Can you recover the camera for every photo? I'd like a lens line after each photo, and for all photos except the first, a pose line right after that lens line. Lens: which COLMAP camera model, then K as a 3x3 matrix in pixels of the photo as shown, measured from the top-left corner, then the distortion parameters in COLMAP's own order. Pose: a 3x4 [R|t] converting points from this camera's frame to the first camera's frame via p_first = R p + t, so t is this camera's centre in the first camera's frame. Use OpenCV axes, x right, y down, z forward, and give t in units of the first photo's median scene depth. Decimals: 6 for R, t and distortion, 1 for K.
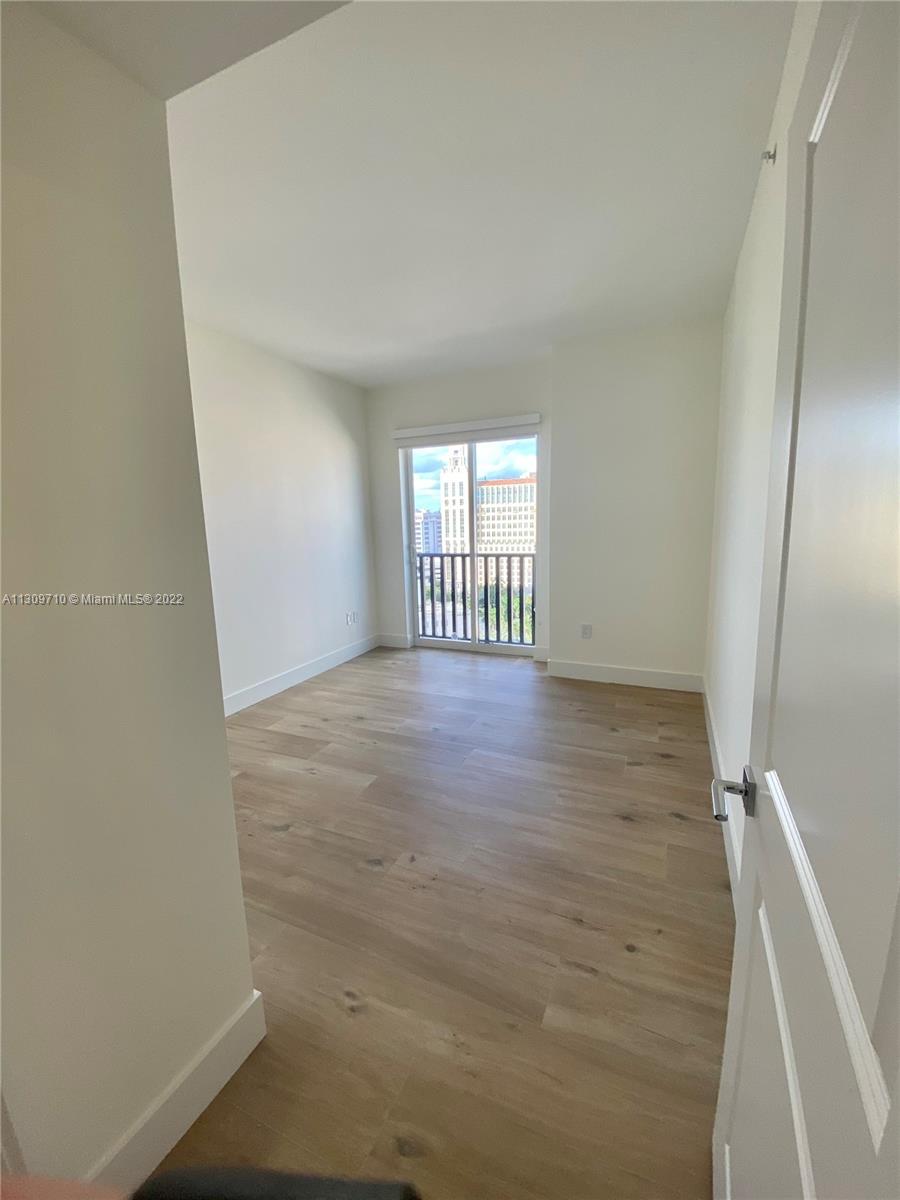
lens RADIAL K [[484.9, 0, 450.0], [0, 484.9, 600.0], [0, 0, 1]] dist [0.032624, -0.026031]
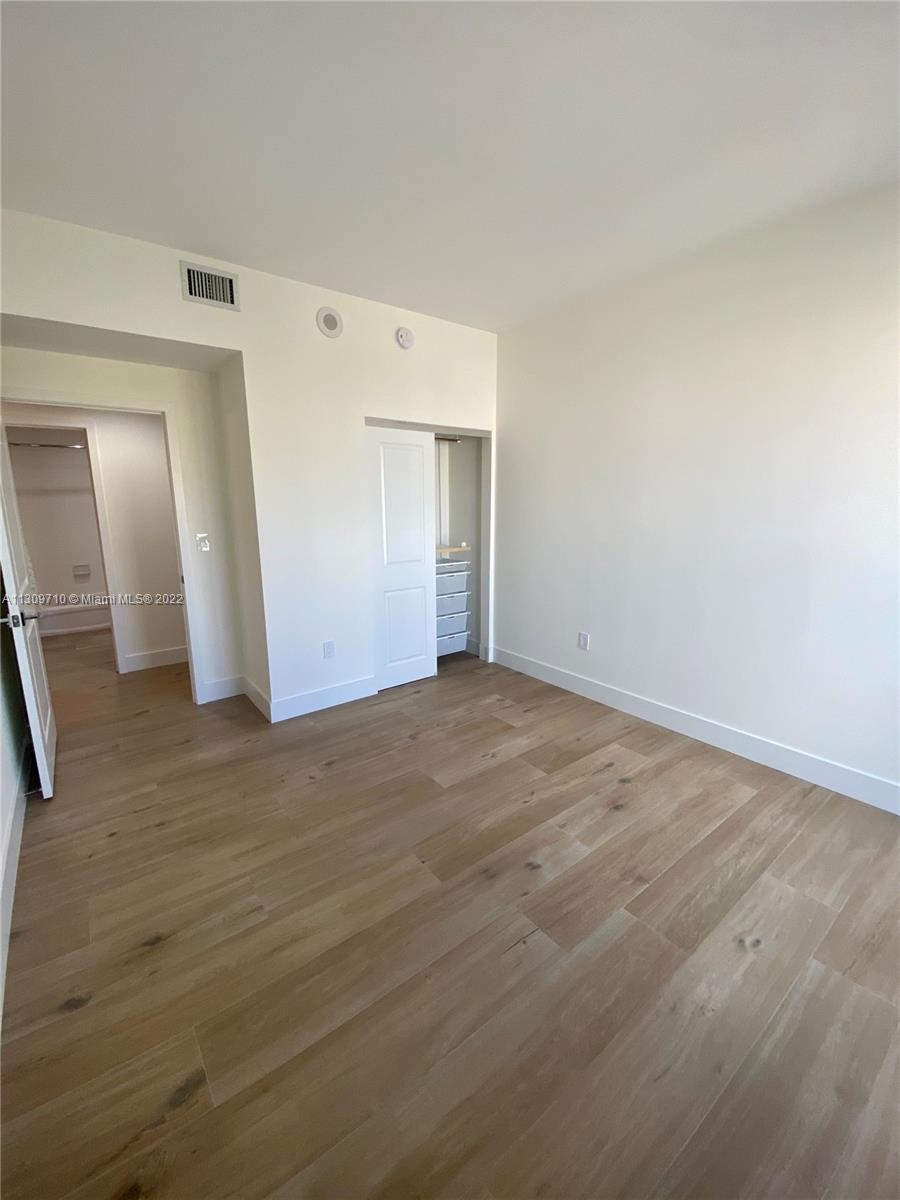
lens RADIAL K [[484.9, 0, 450.0], [0, 484.9, 600.0], [0, 0, 1]] dist [0.032624, -0.026031]
pose [[-0.474622, 0.213492, -0.853906, 0.551913], [-0.128056, 0.943068, 0.306961, -0.253143], [0.870825, 0.255038, -0.420262, 1.295179]]
